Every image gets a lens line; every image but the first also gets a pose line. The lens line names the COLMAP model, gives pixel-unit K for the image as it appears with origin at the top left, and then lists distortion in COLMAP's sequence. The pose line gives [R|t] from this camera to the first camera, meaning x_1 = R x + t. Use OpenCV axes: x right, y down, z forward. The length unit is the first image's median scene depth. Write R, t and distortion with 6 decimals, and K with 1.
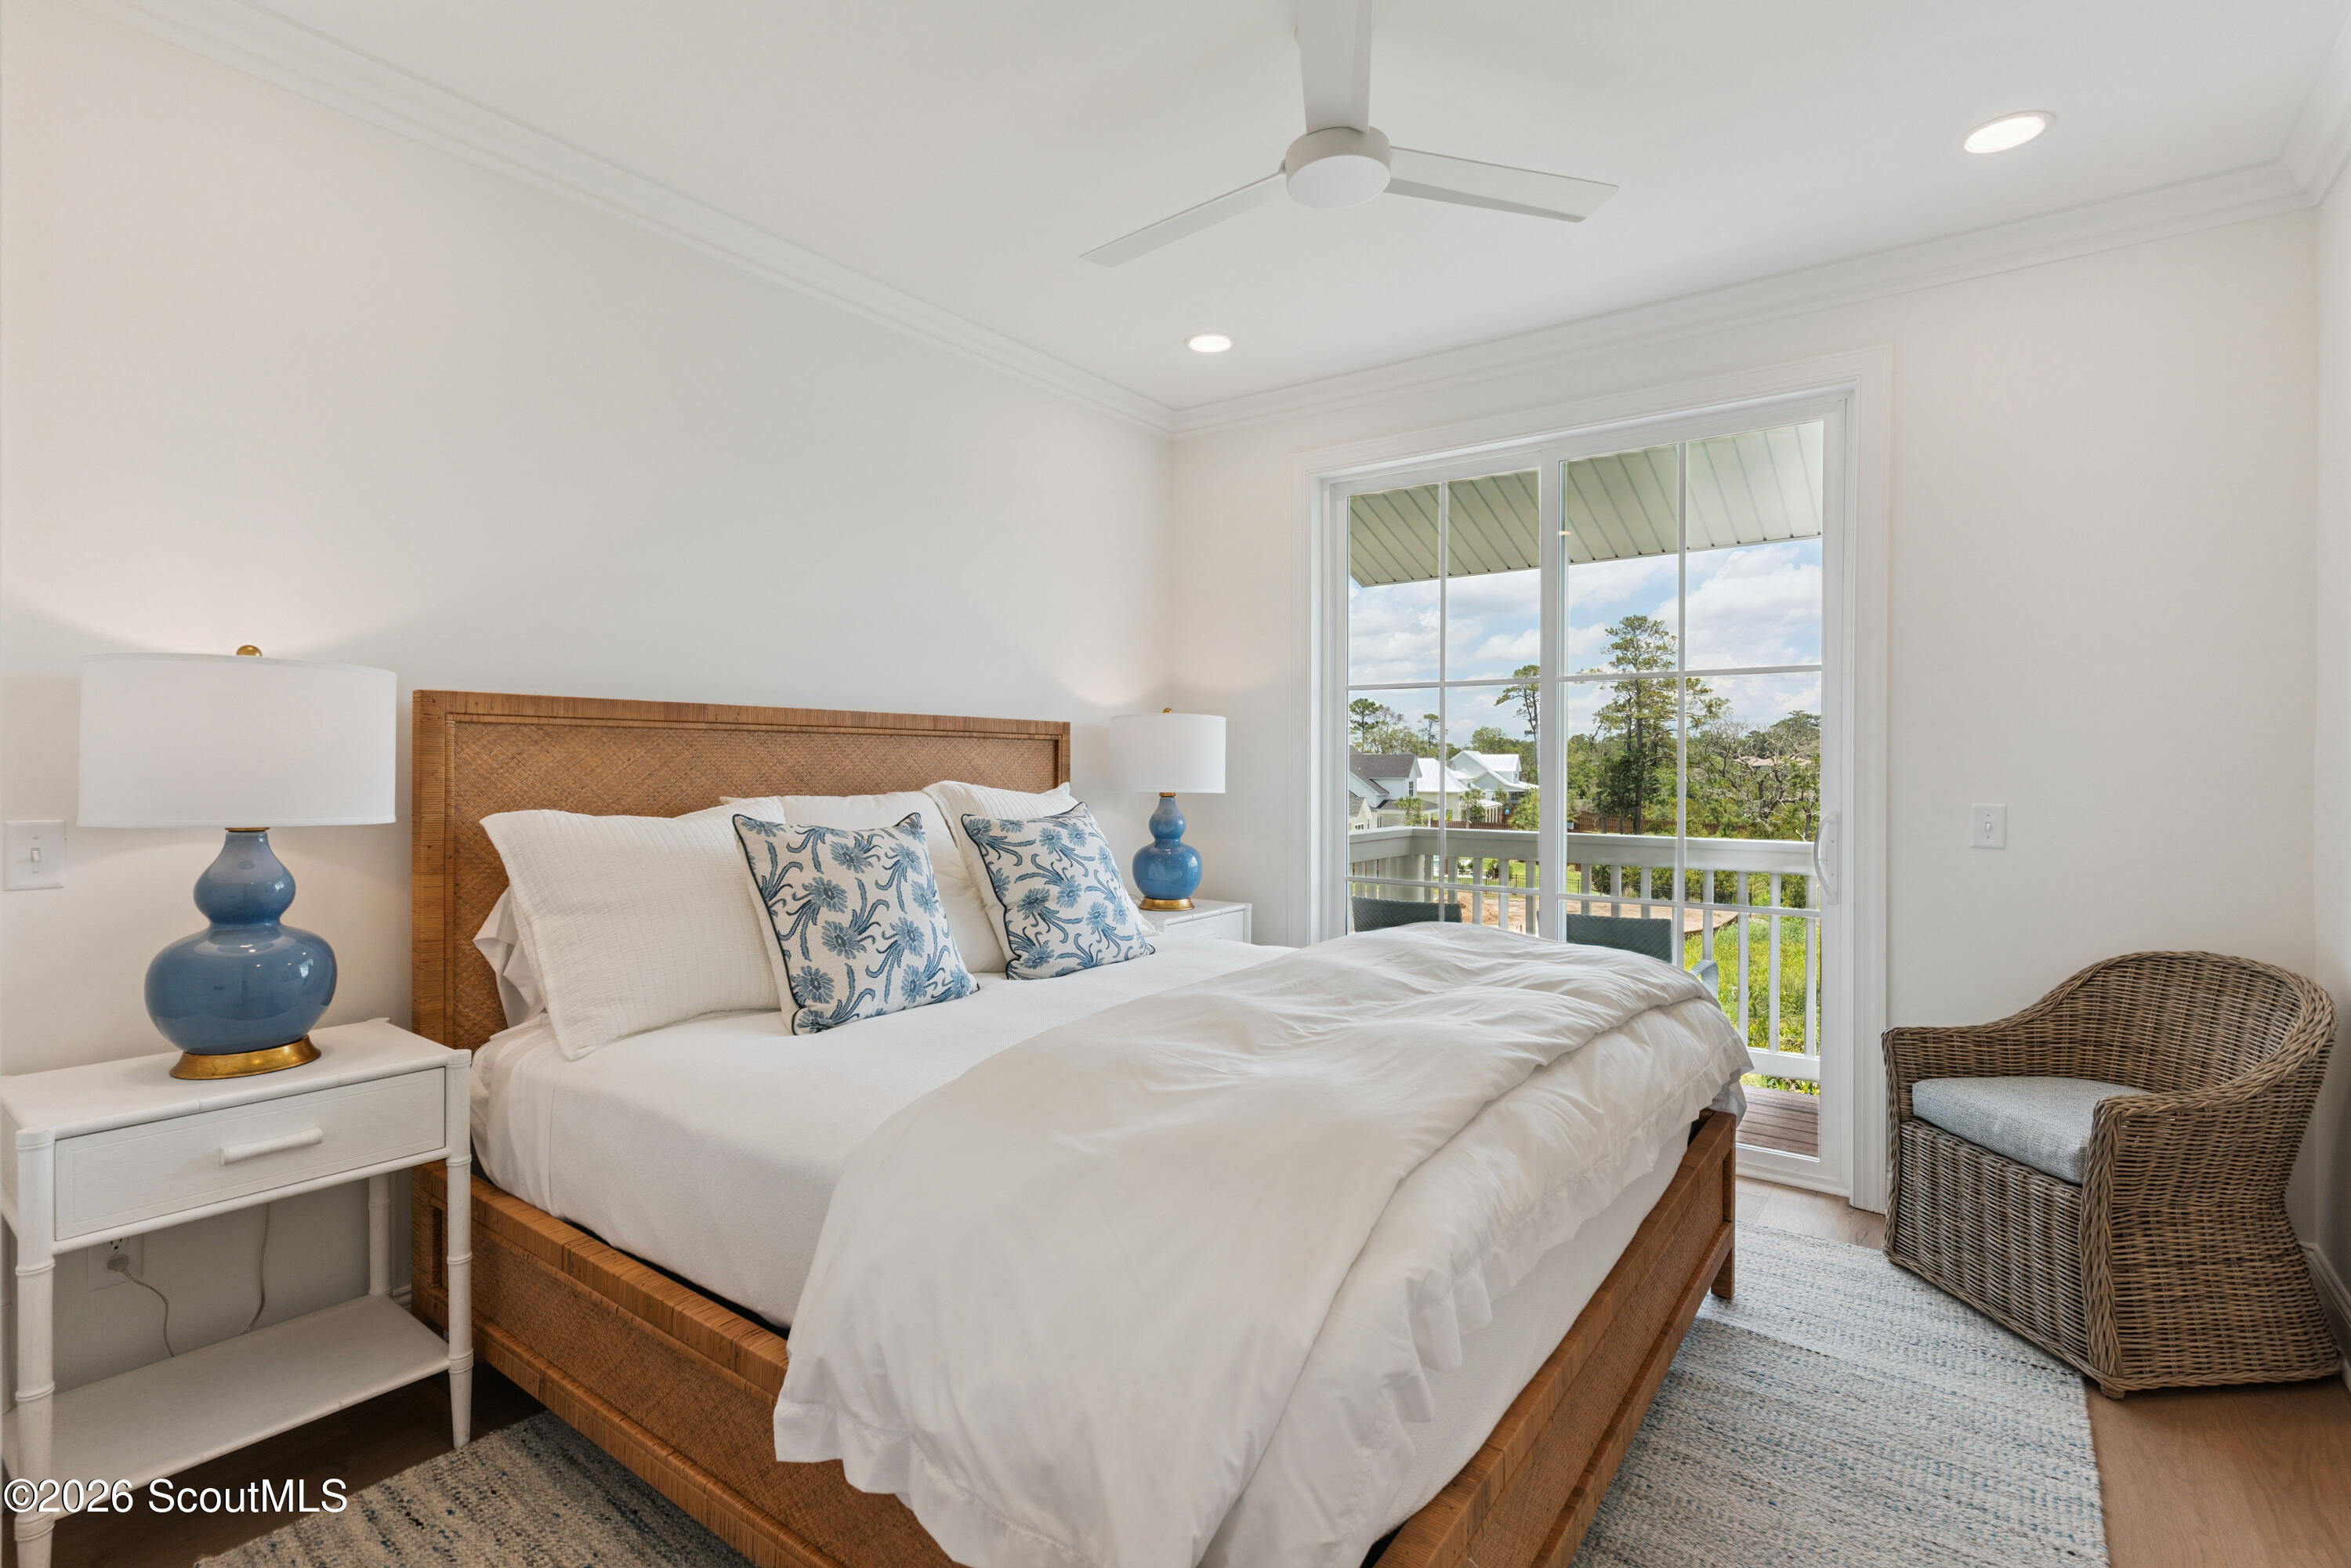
lens RADIAL K [[1113.9, 0, 1163.7], [0, 1113.9, 787.5], [0, 0, 1]] dist [0.003004, 0.000605]
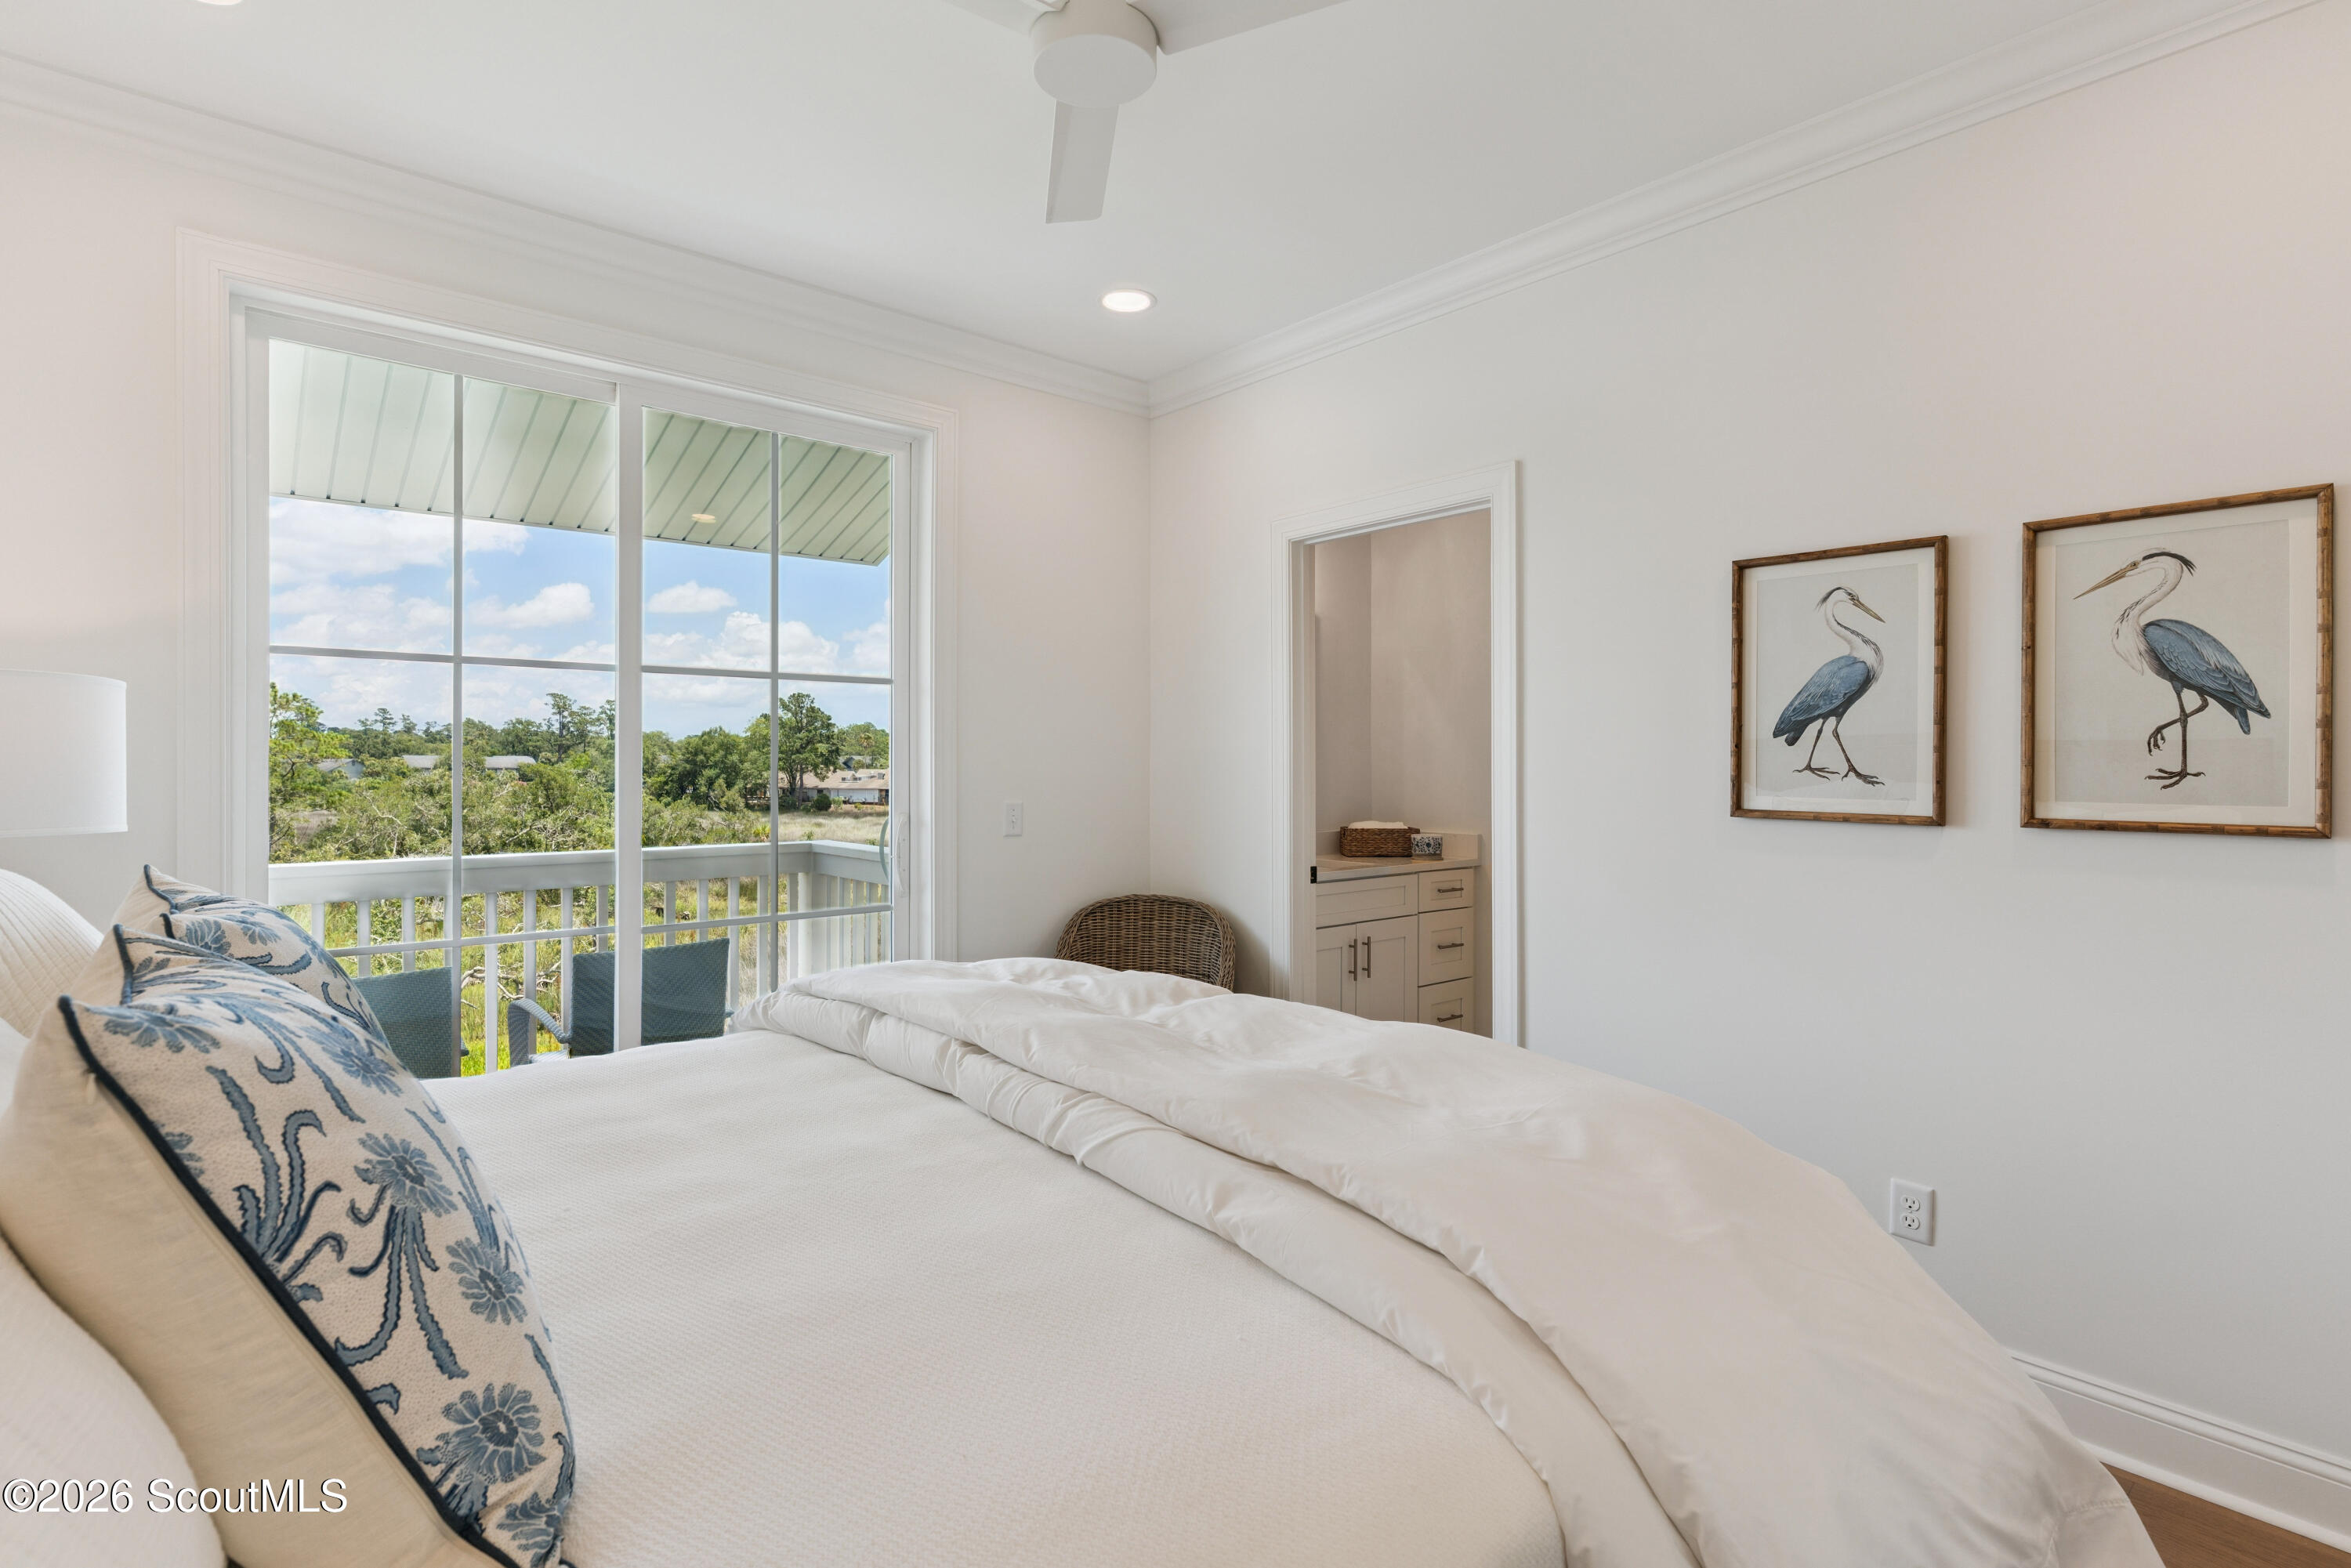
lens RADIAL K [[1113.9, 0, 1154.9], [0, 1113.9, 793.0], [0, 0, 1]] dist [0.003004, 0.000605]
pose [[0.286964, -0.011858, 0.957868, -0.575005], [0.001500, 0.999928, 0.011929, -0.028017], [-0.957940, -0.001987, 0.286961, 0.687333]]
